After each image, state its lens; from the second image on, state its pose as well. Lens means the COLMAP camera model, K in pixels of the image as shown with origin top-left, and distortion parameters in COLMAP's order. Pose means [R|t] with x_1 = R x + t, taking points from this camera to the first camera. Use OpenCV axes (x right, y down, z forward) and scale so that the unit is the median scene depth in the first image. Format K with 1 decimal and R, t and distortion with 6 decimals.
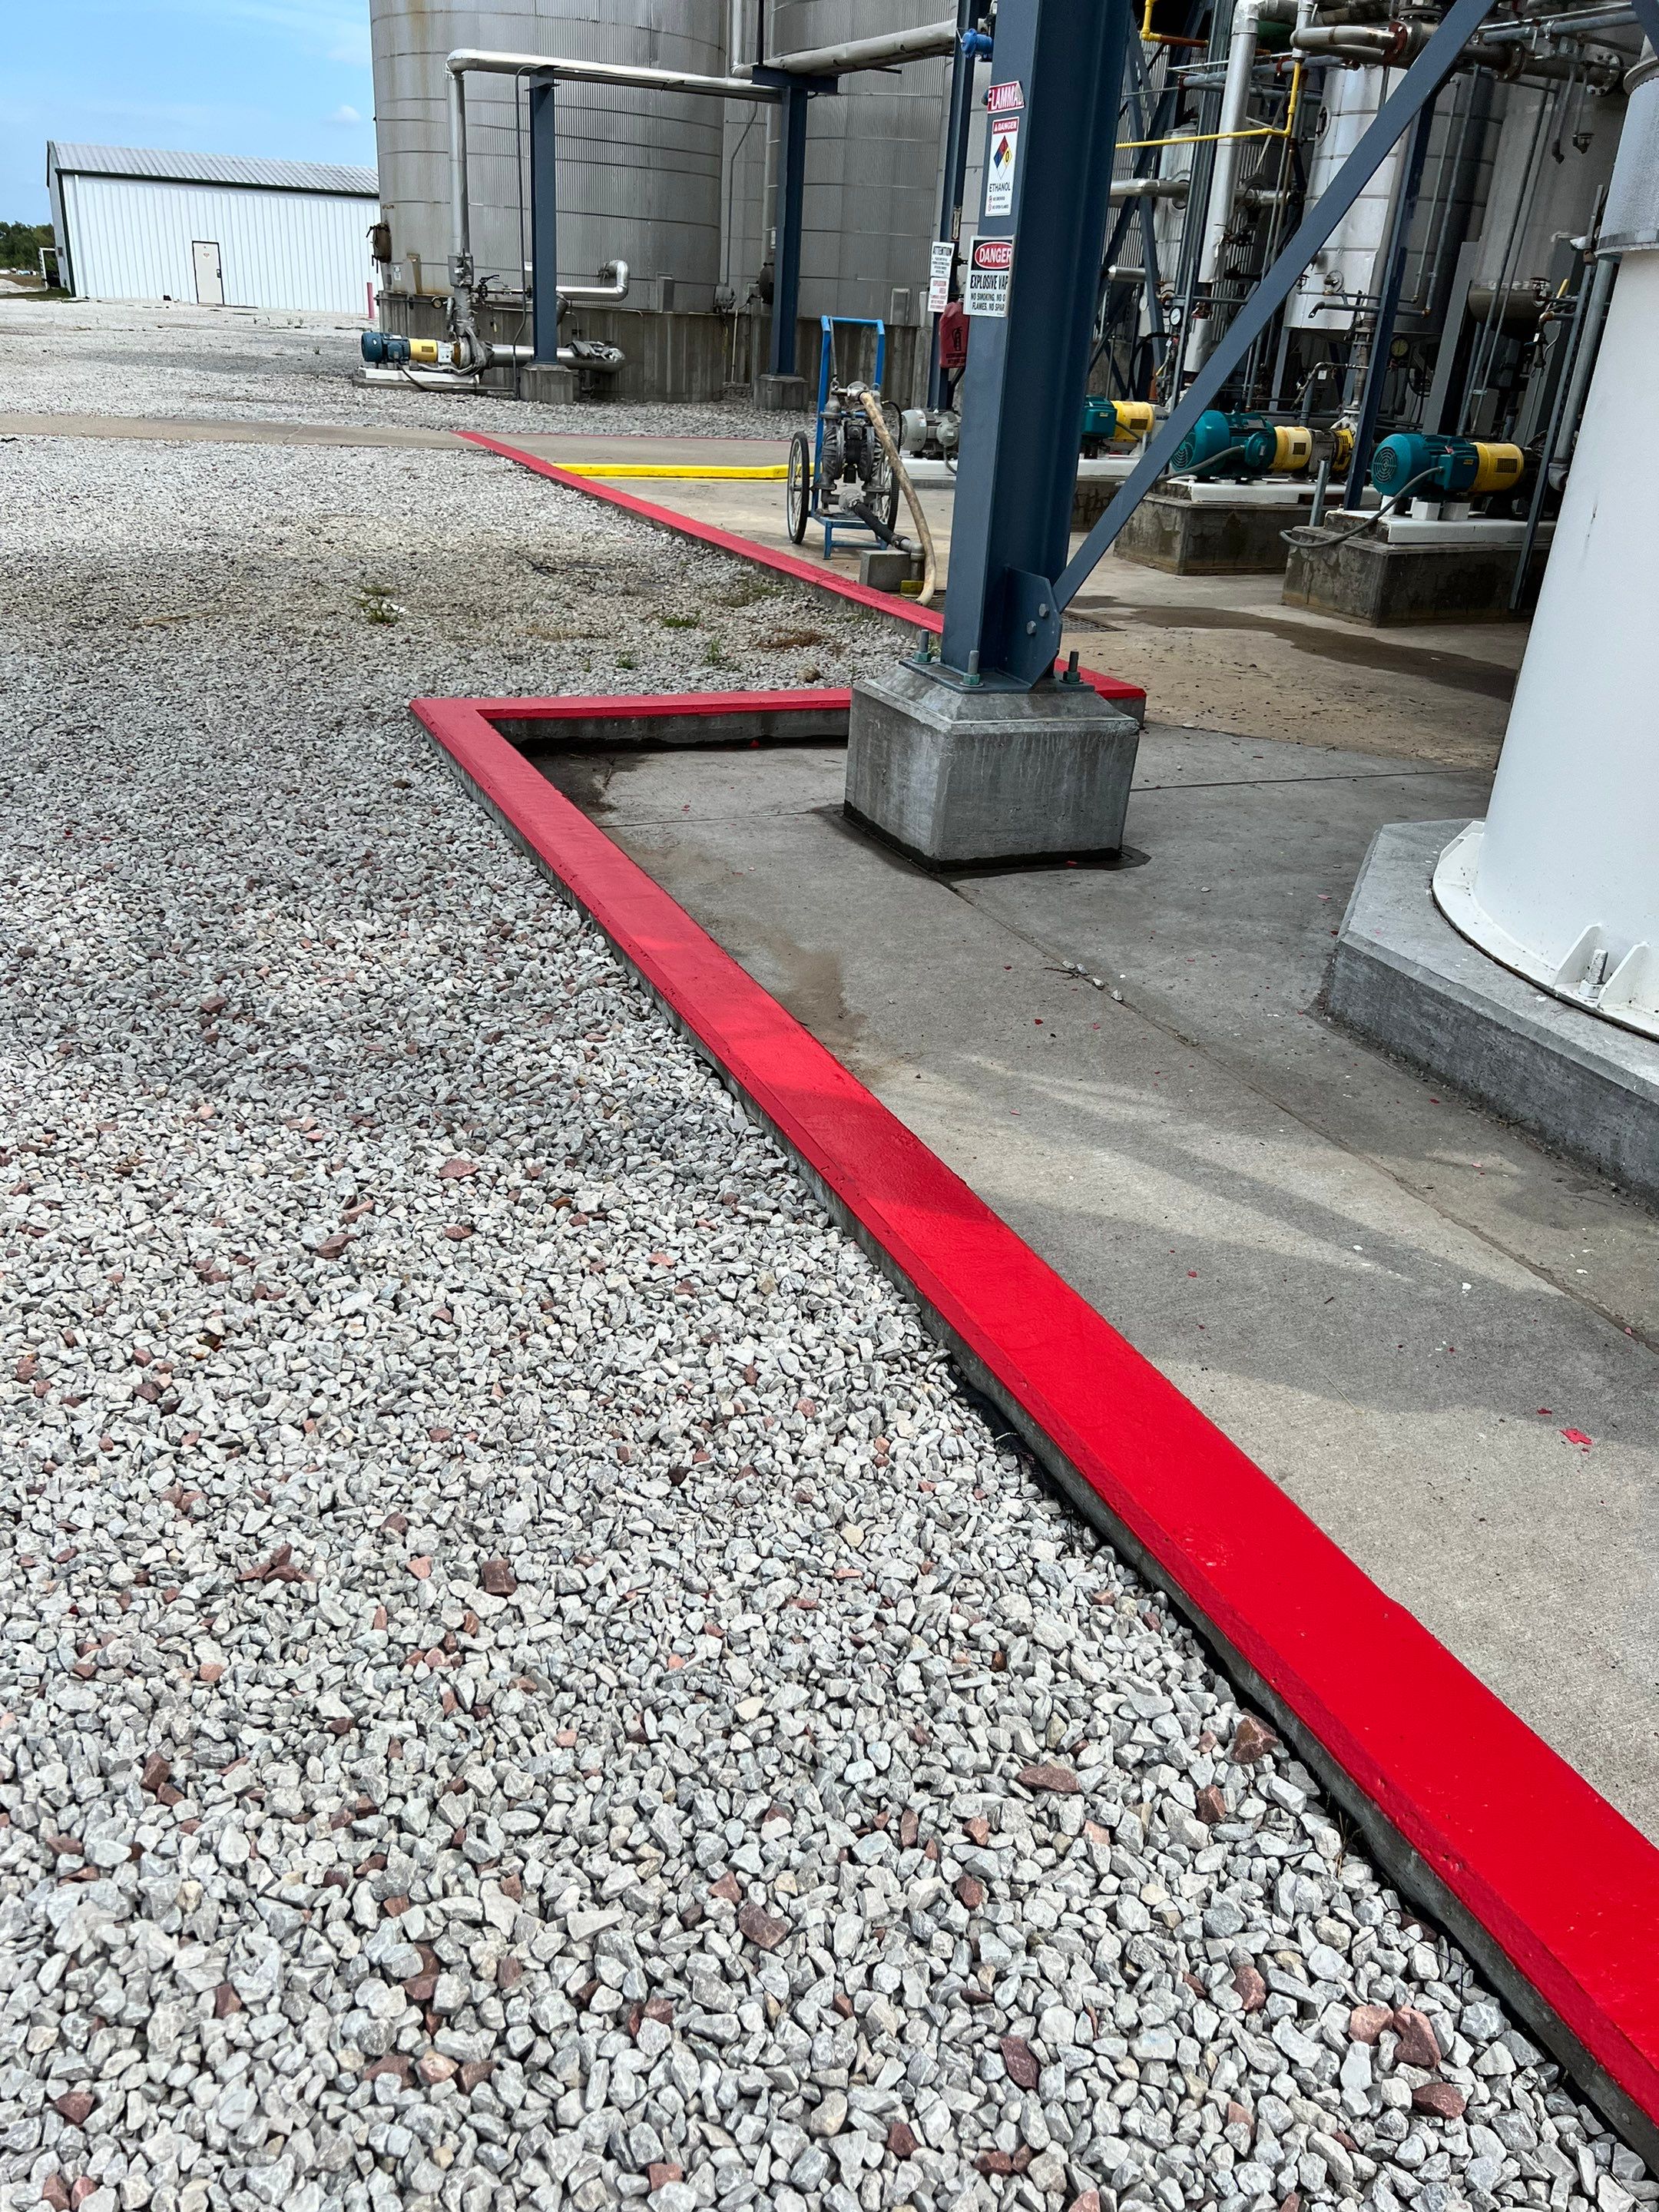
lens RADIAL K [[1682.7, 0, 841.0], [0, 1682.7, 1118.1], [0, 0, 1]] dist [-0.005587, -0.009783]
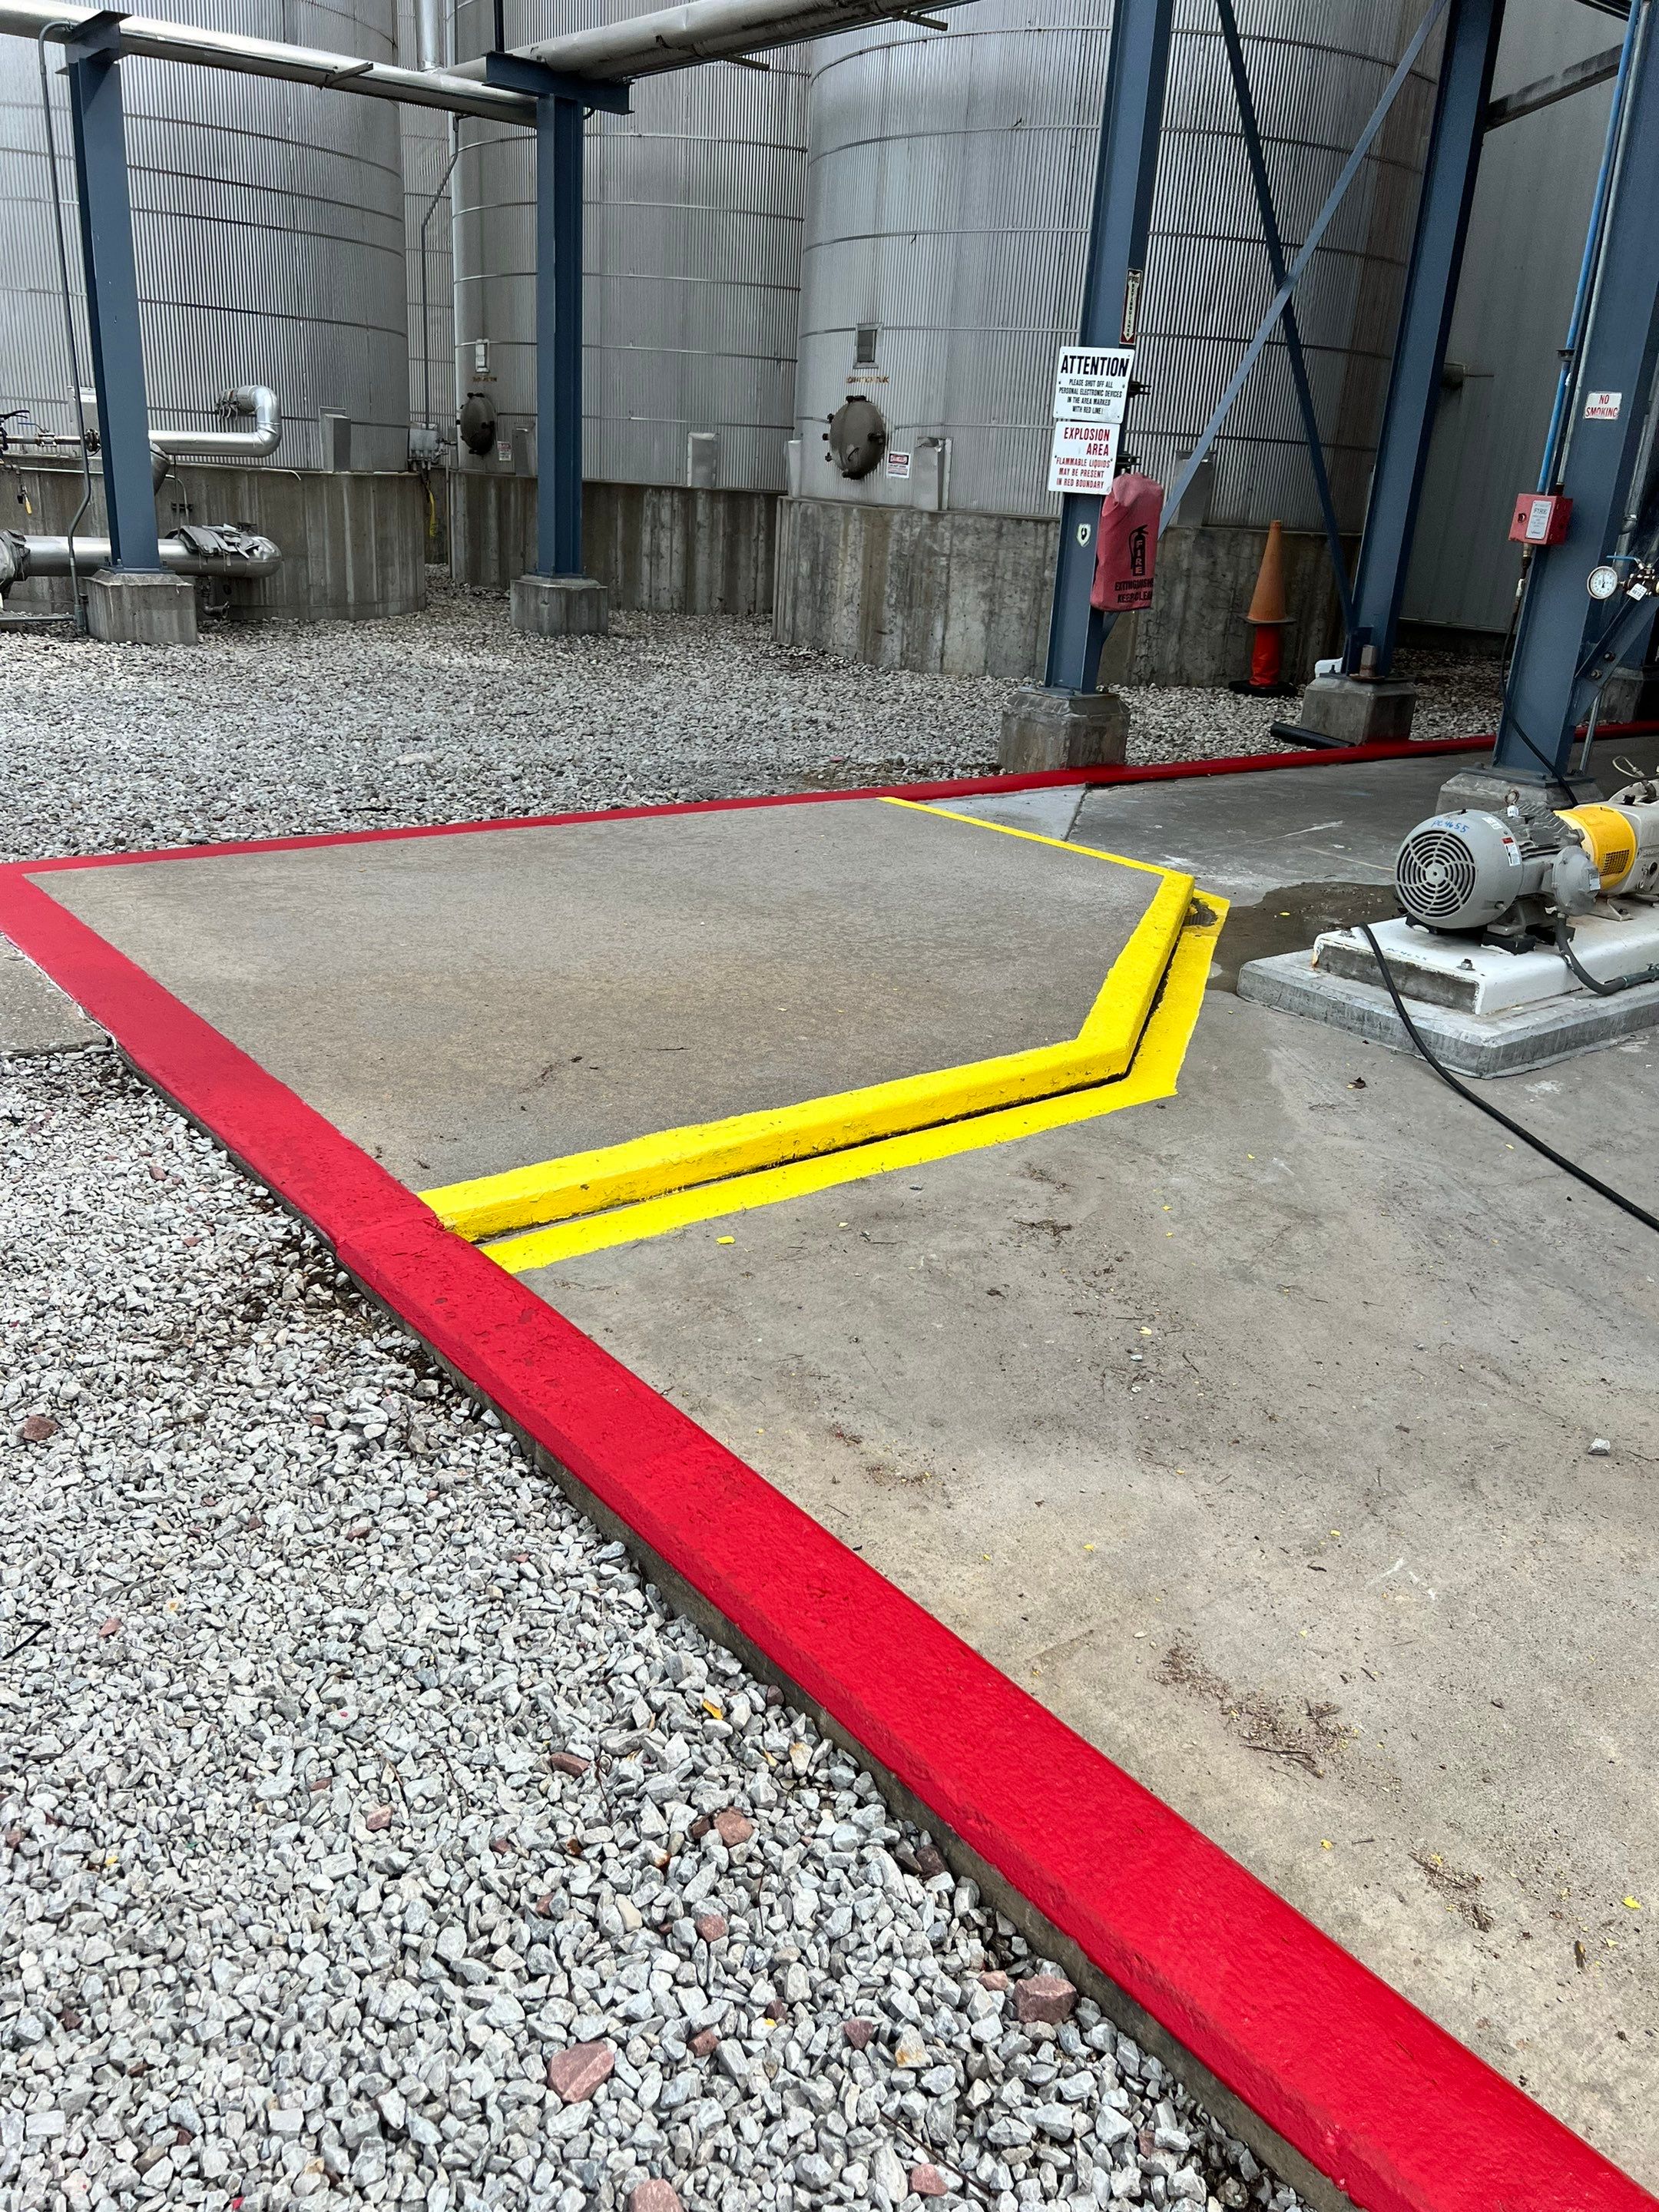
lens RADIAL K [[1682.7, 0, 823.9], [0, 1682.7, 1090.7], [0, 0, 1]] dist [-0.005587, -0.009783]
pose [[0.970784, -0.087236, 0.223535, -0.095971], [0.104512, 0.992288, -0.066639, -0.223590], [-0.215998, 0.088054, 0.972415, 0.441644]]
